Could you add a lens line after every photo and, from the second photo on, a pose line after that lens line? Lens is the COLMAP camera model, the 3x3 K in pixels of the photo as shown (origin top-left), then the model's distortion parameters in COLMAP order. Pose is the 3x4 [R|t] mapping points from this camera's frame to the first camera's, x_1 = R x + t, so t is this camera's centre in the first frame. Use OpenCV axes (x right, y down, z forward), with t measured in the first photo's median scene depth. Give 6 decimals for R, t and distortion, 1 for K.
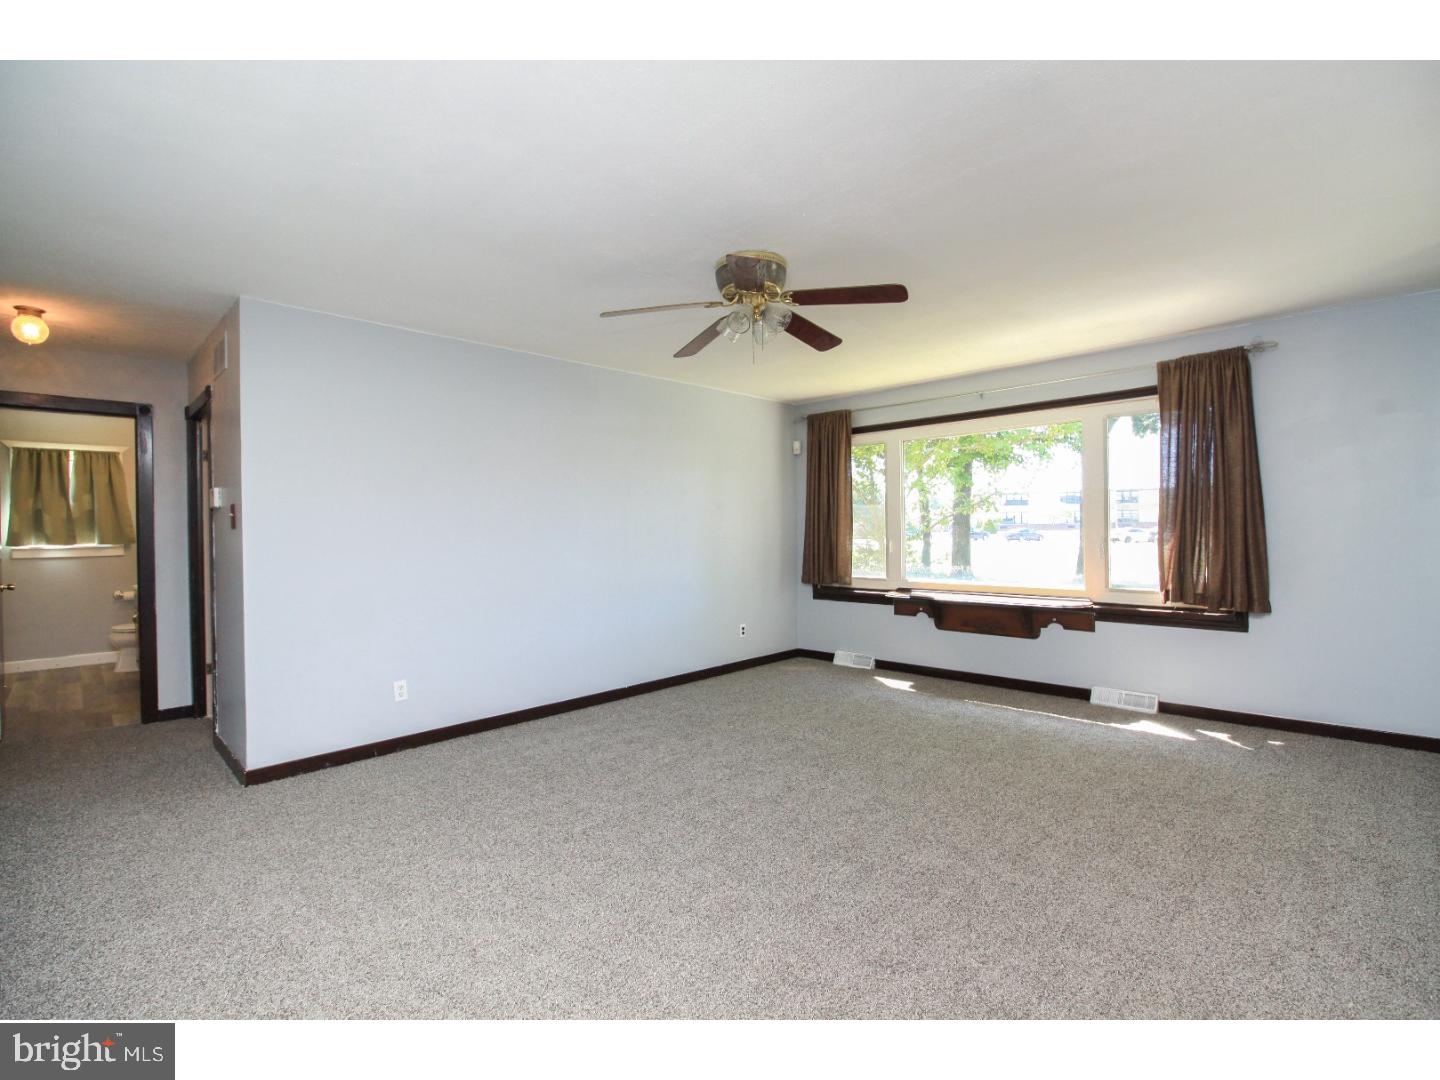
lens RADIAL K [[683.0, 0, 711.6], [0, 683.0, 537.6], [0, 0, 1]] dist [-0.015937, -0.000971]
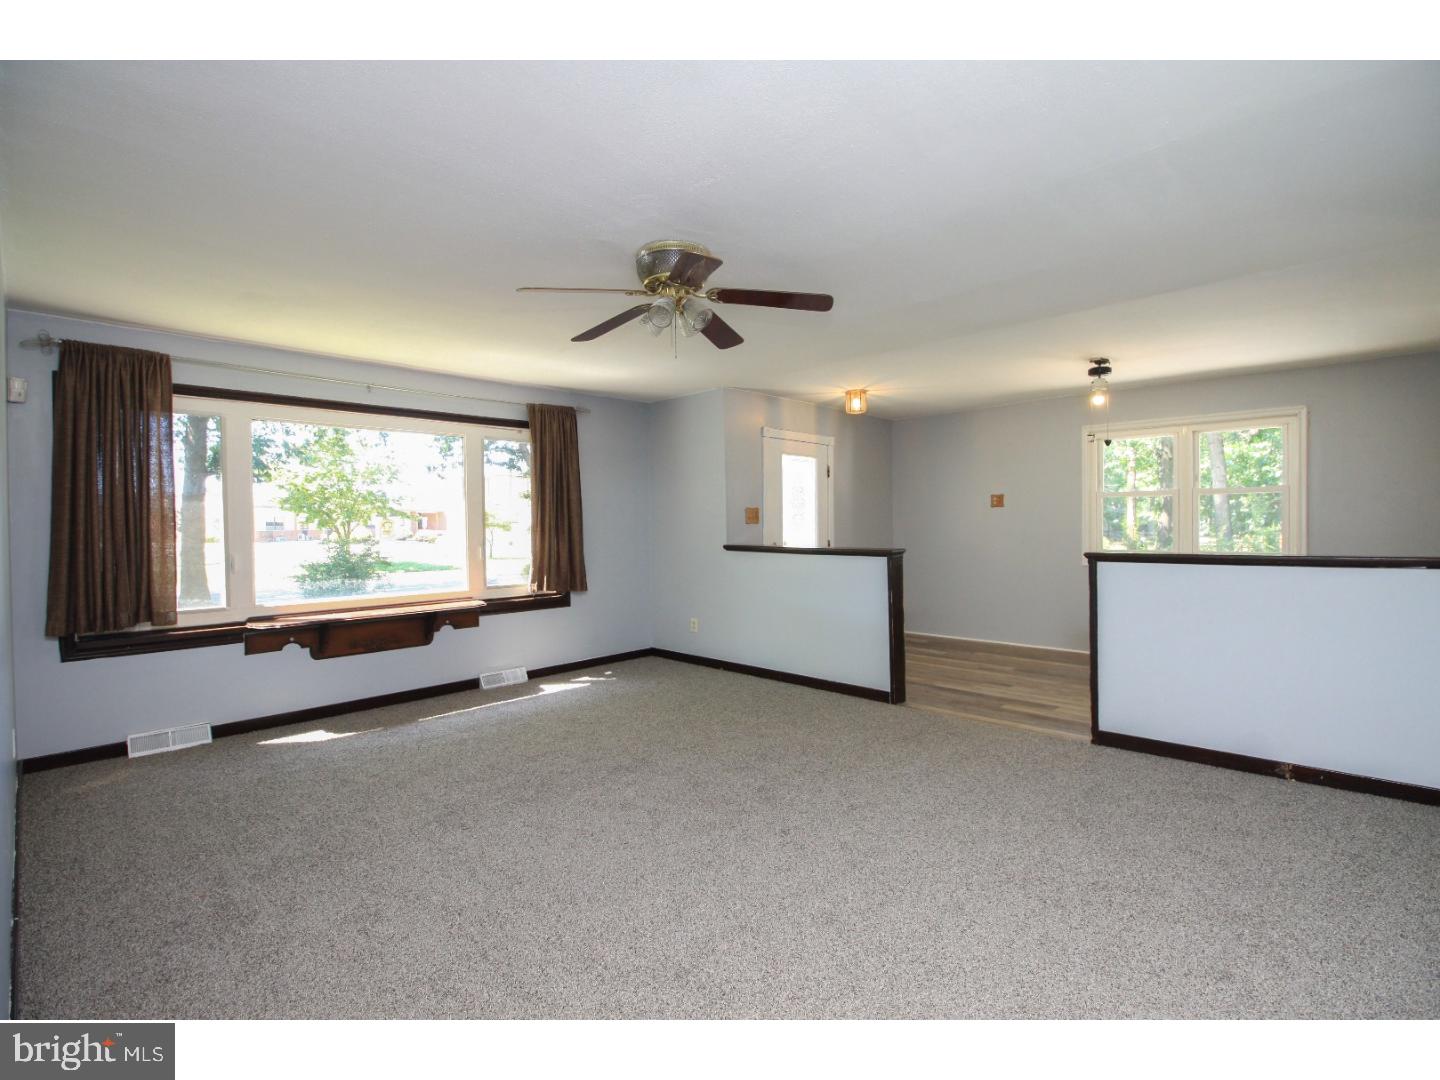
lens RADIAL K [[683.0, 0, 711.6], [0, 683.0, 537.6], [0, 0, 1]] dist [-0.015937, -0.000971]
pose [[-0.026564, 0.002240, 0.999645, -0.541314], [0.032391, 0.999474, -0.001379, 0.005643], [-0.999122, 0.032343, -0.026623, 0.600184]]
